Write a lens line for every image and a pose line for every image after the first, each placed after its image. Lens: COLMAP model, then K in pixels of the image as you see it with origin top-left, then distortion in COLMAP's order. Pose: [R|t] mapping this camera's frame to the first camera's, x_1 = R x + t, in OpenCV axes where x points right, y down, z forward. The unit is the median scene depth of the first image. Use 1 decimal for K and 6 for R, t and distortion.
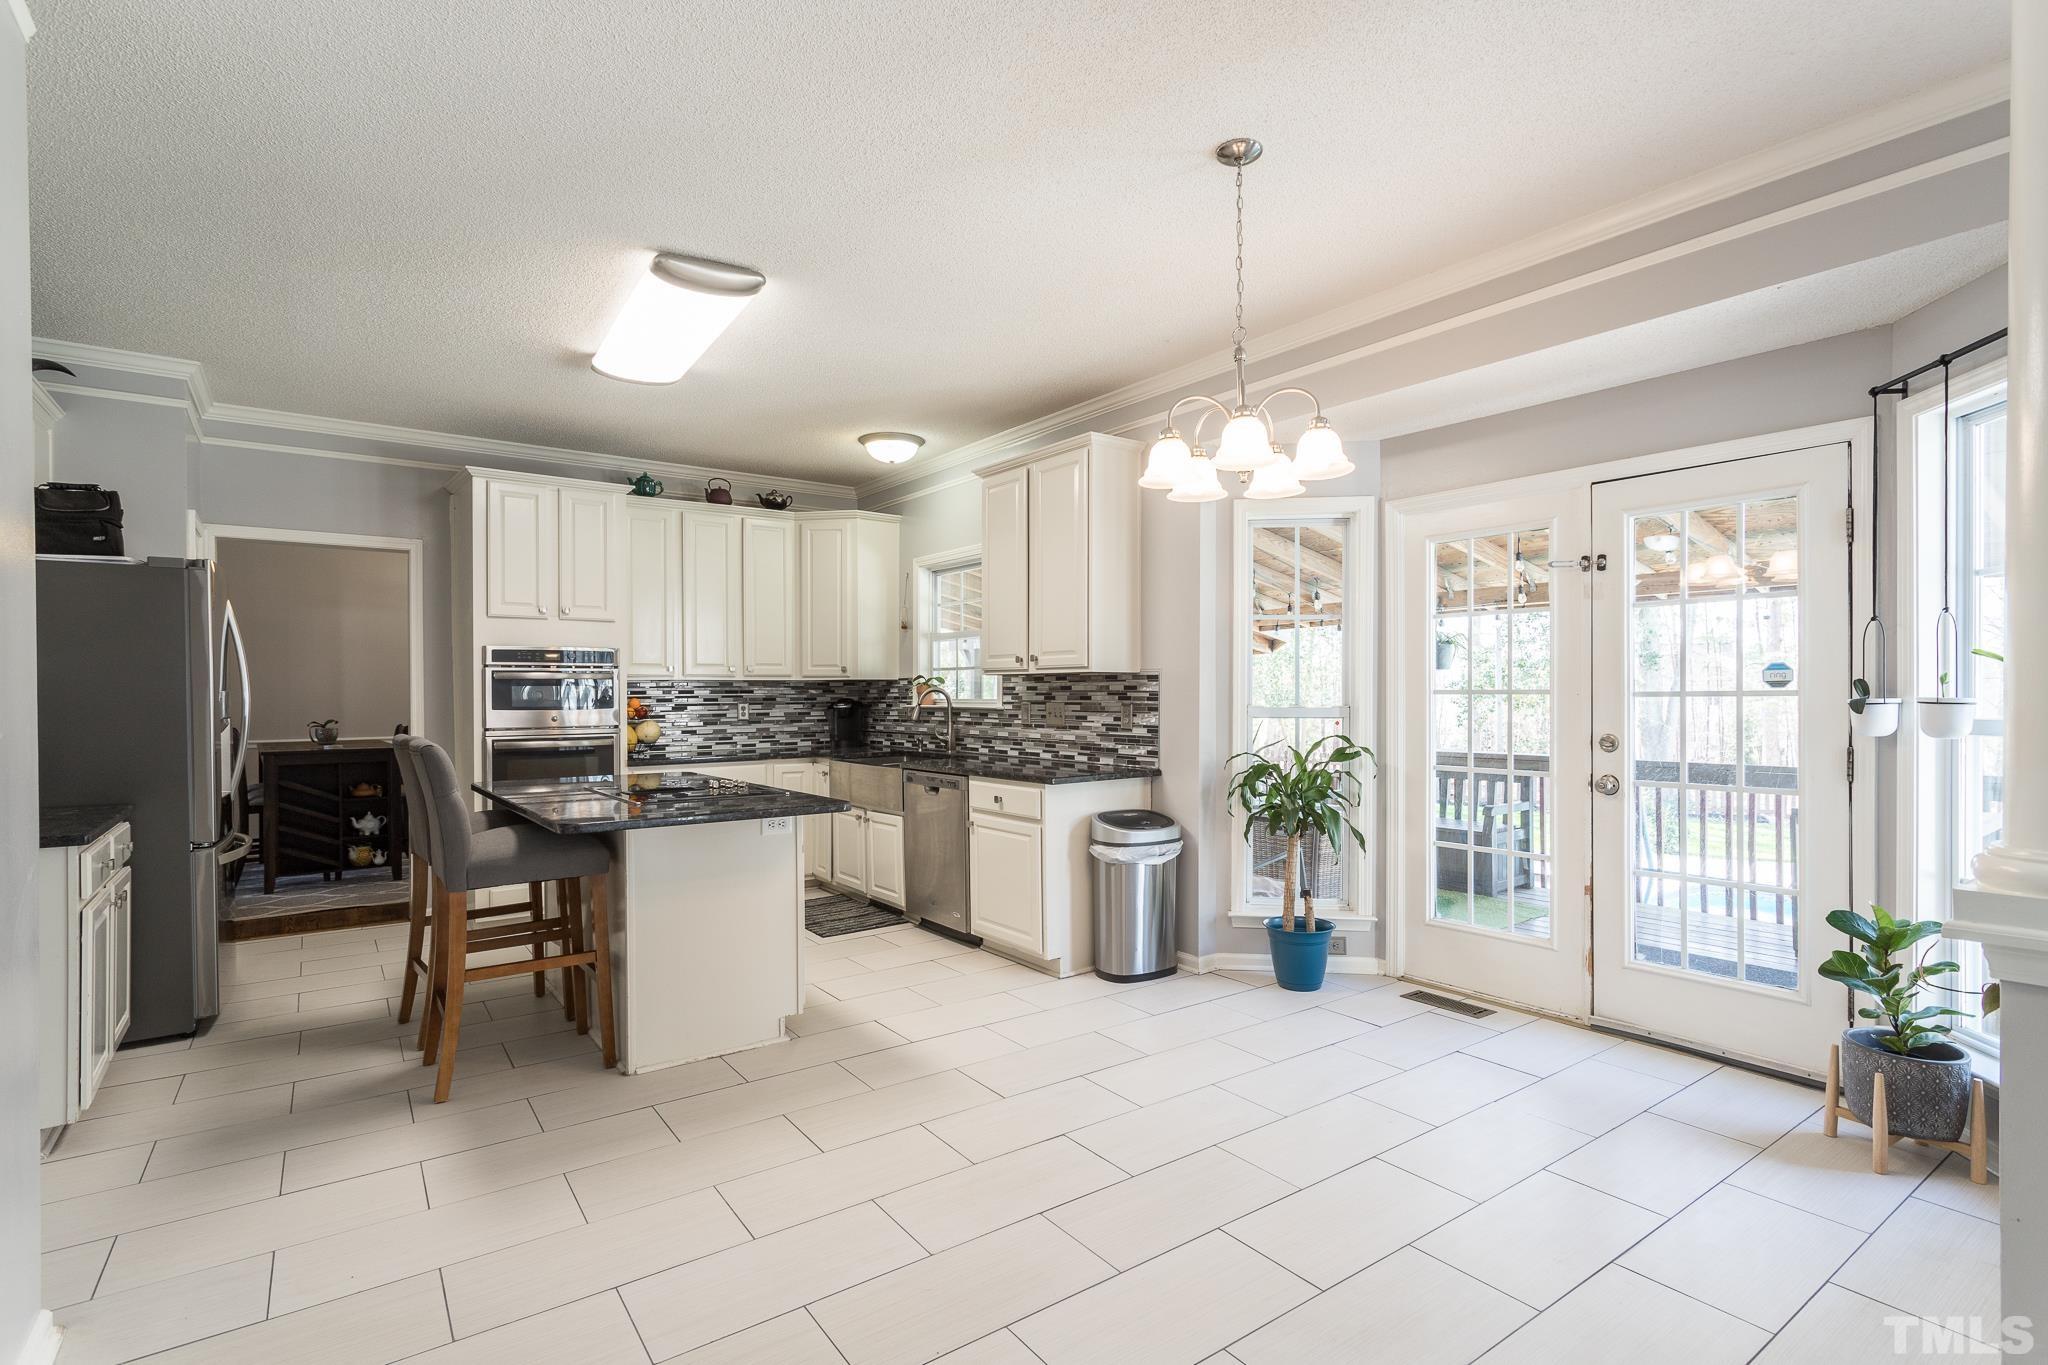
lens RADIAL K [[978.8, 0, 1035.2], [0, 978.8, 693.4], [0, 0, 1]] dist [0.004076, 0.000312]
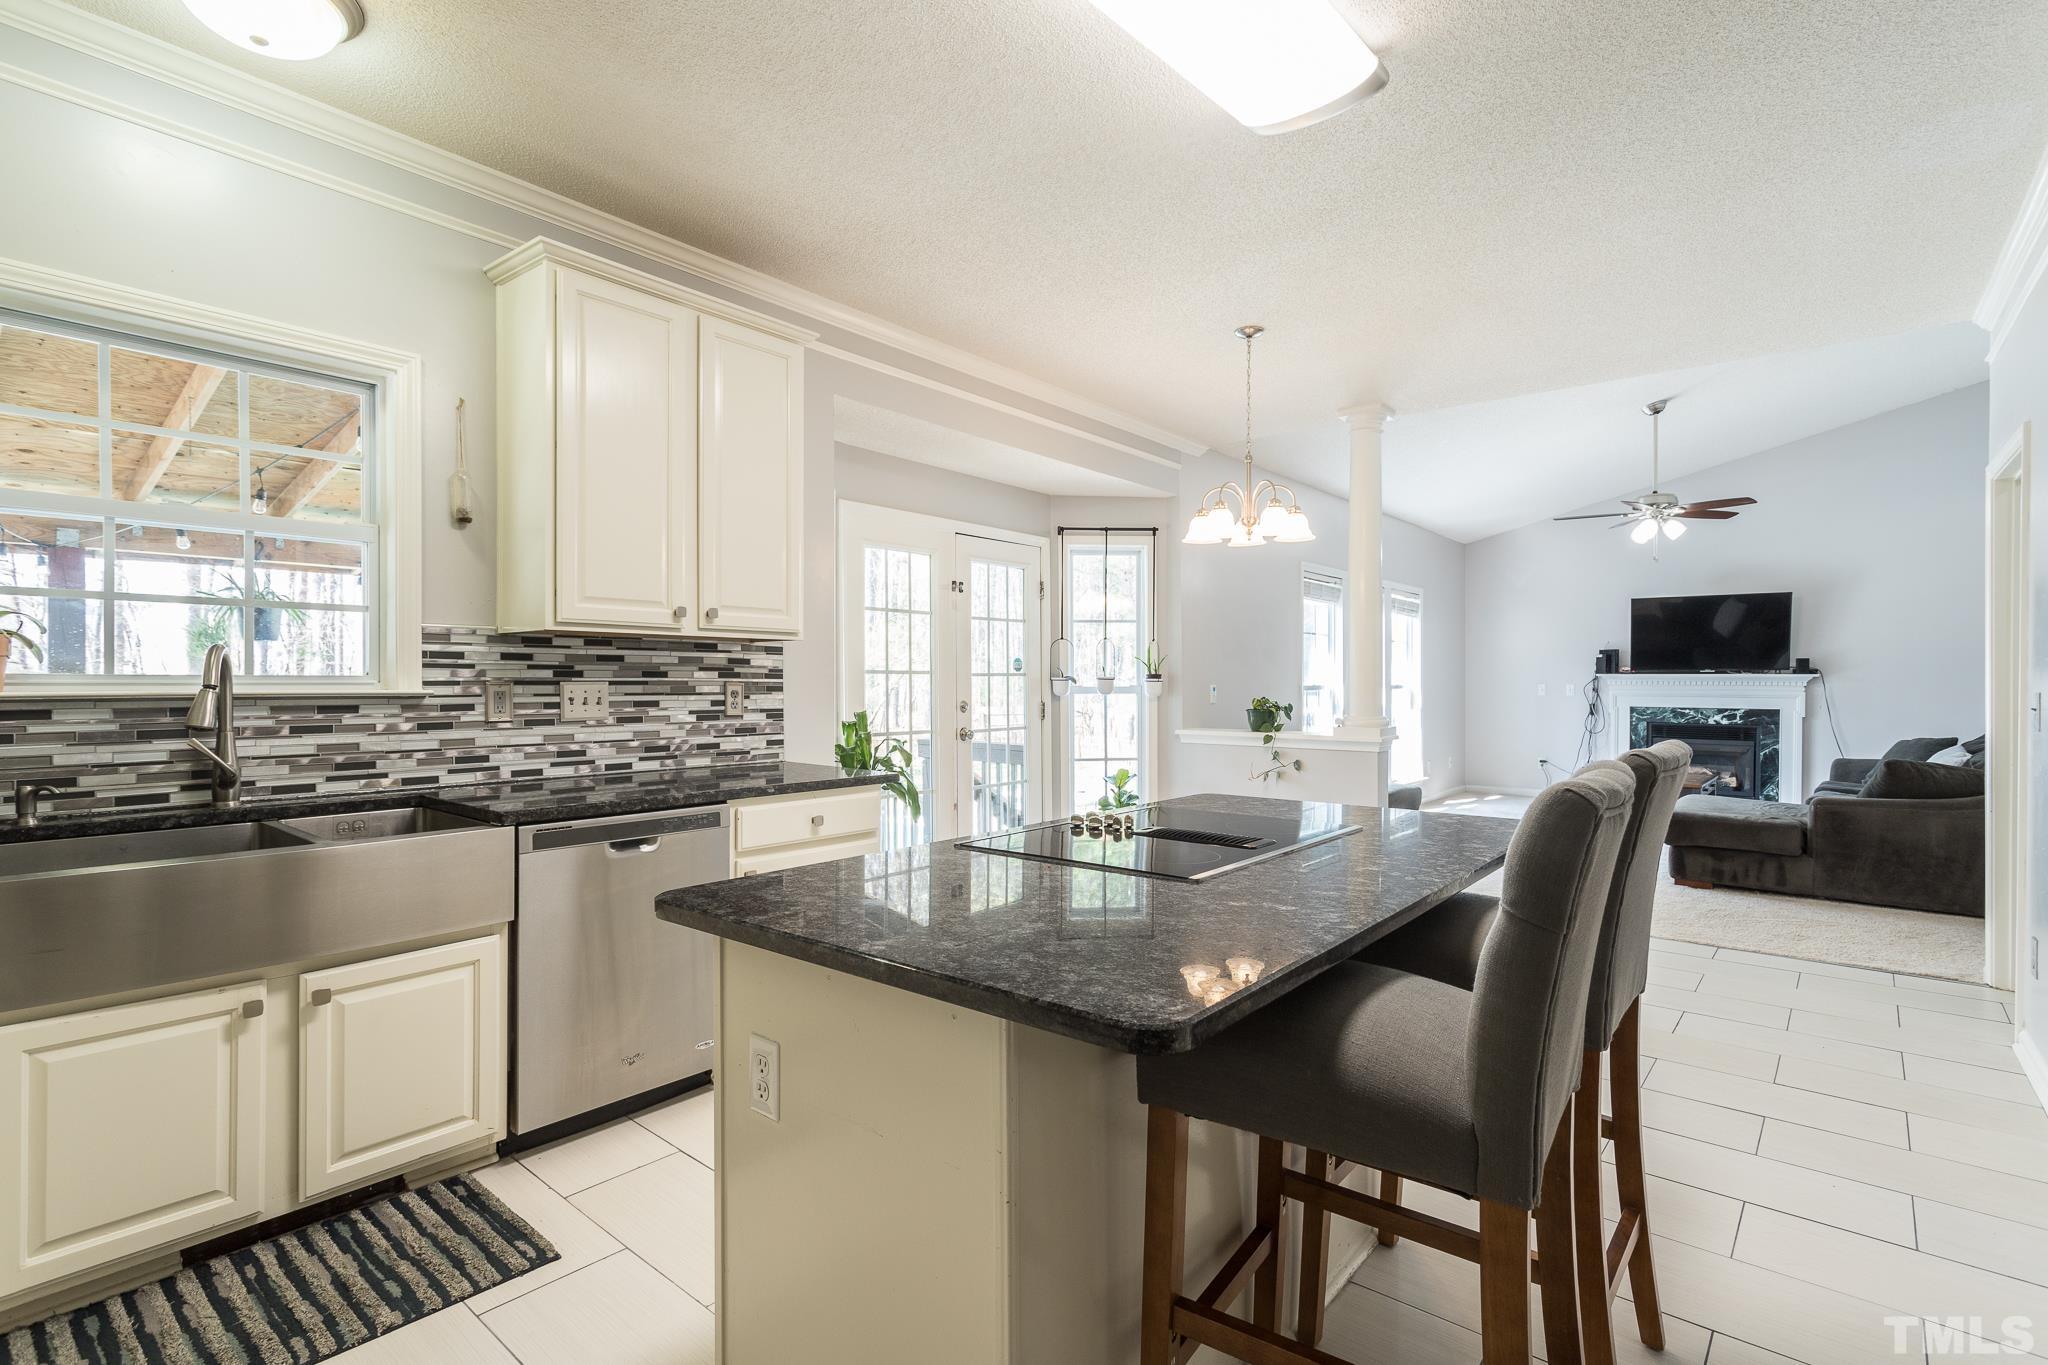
lens RADIAL K [[978.8, 0, 1033.2], [0, 978.8, 674.2], [0, 0, 1]] dist [0.004076, 0.000312]
pose [[-0.238143, 0.006722, 0.971207, -0.677573], [-0.004578, 0.999957, -0.008043, 0.008957], [-0.971219, -0.006362, -0.238102, 0.928685]]
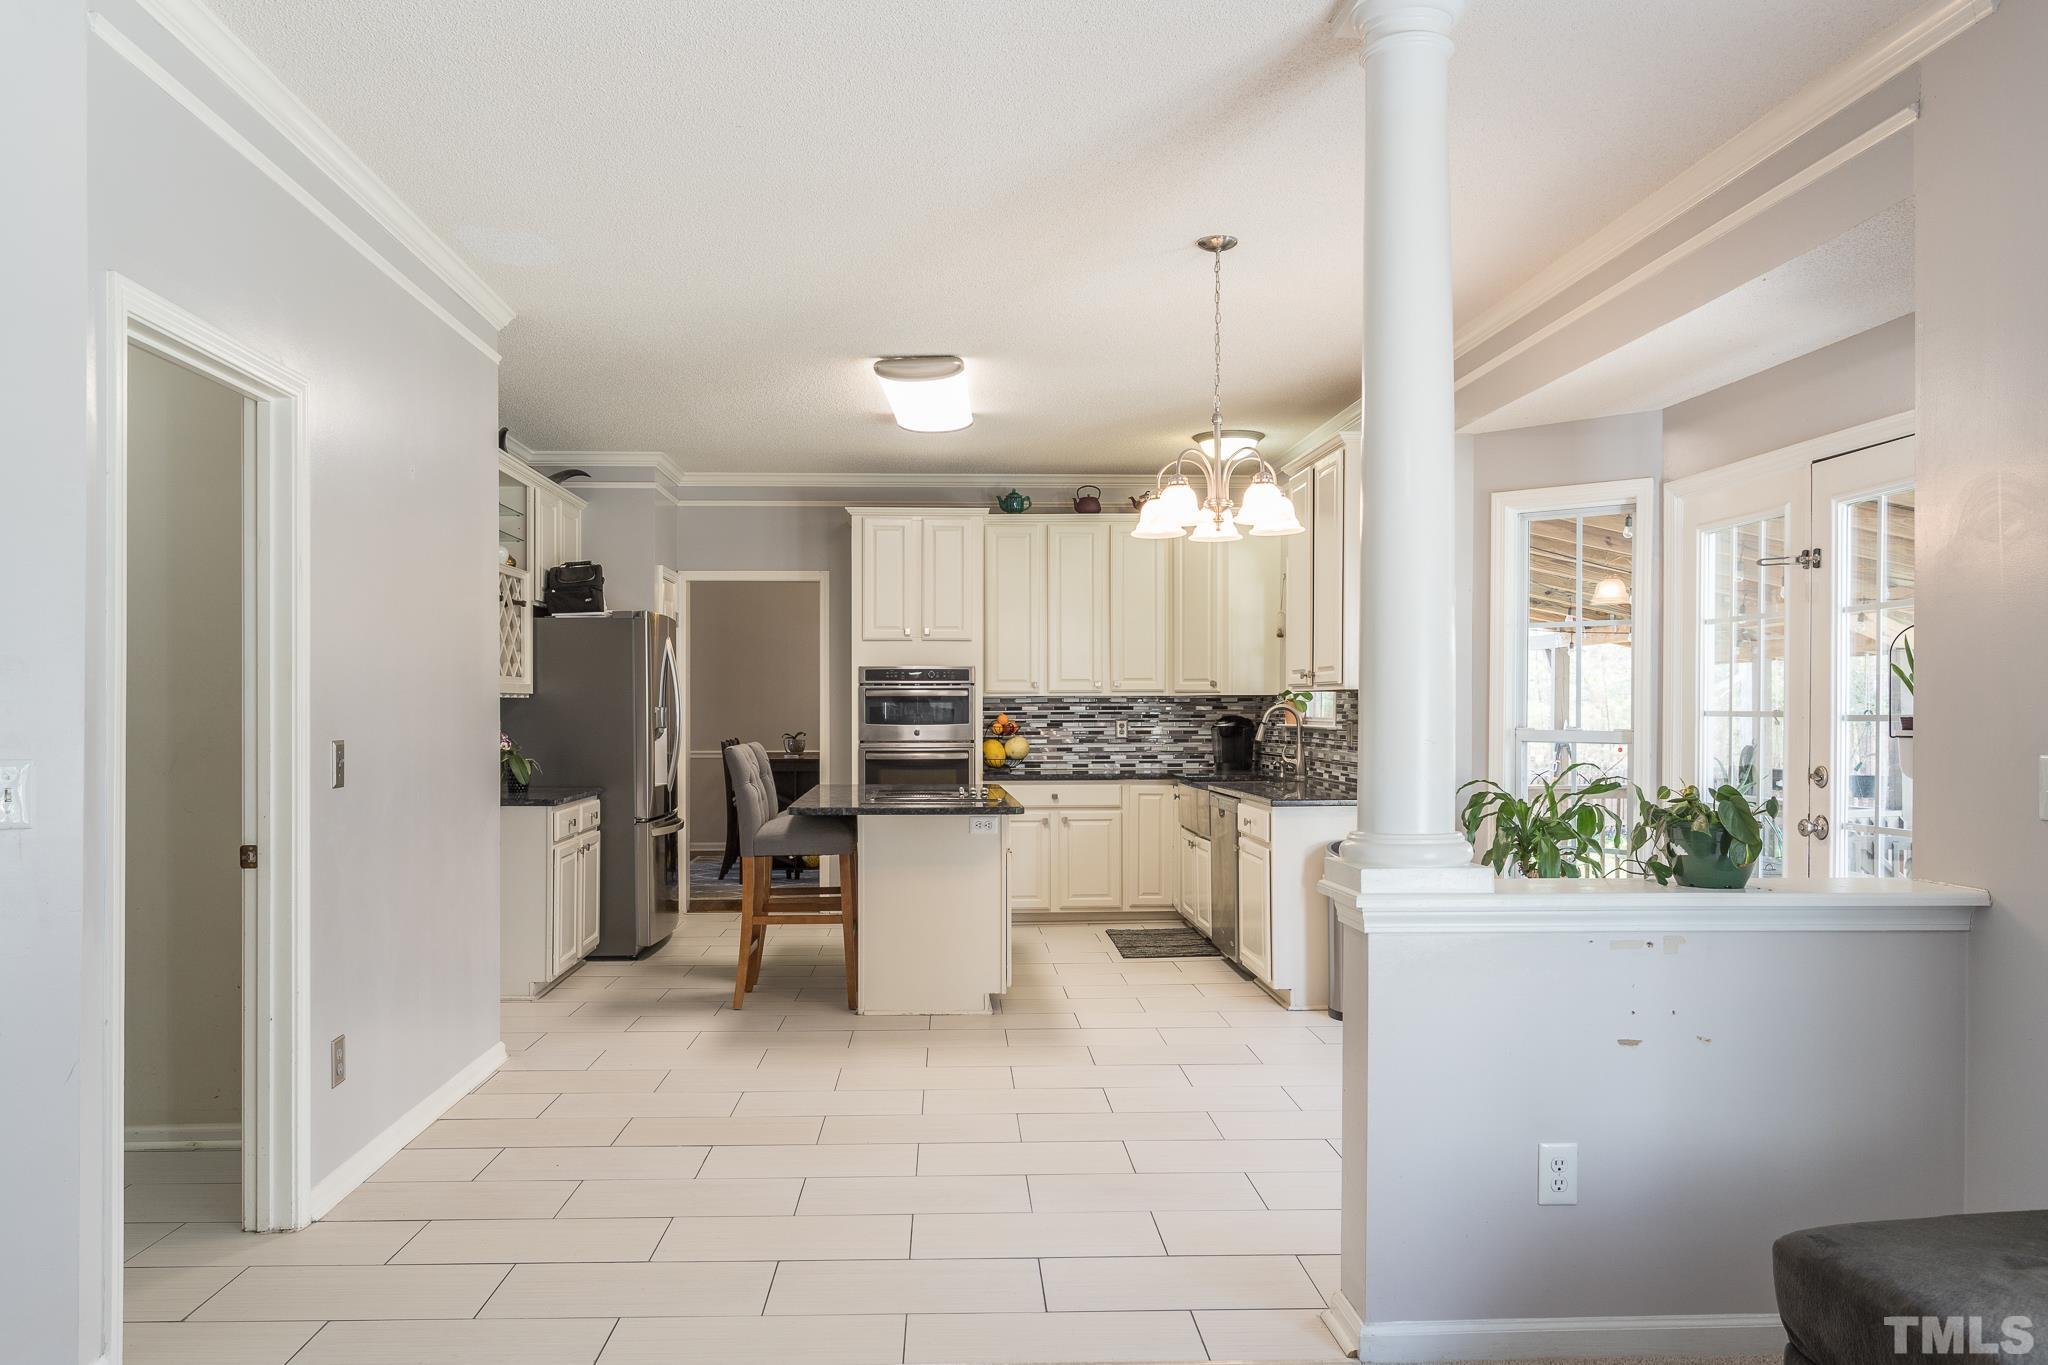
lens RADIAL K [[1494.3, 0, 1019.7], [0, 1494.3, 701.9], [0, 0, 1]] dist [-0.005106, 0.002604]
pose [[0.831622, 0.001646, -0.555339, 0.533999], [-0.003143, 0.999994, -0.001742, -0.006020], [0.555333, 0.003194, 0.831622, -0.313257]]
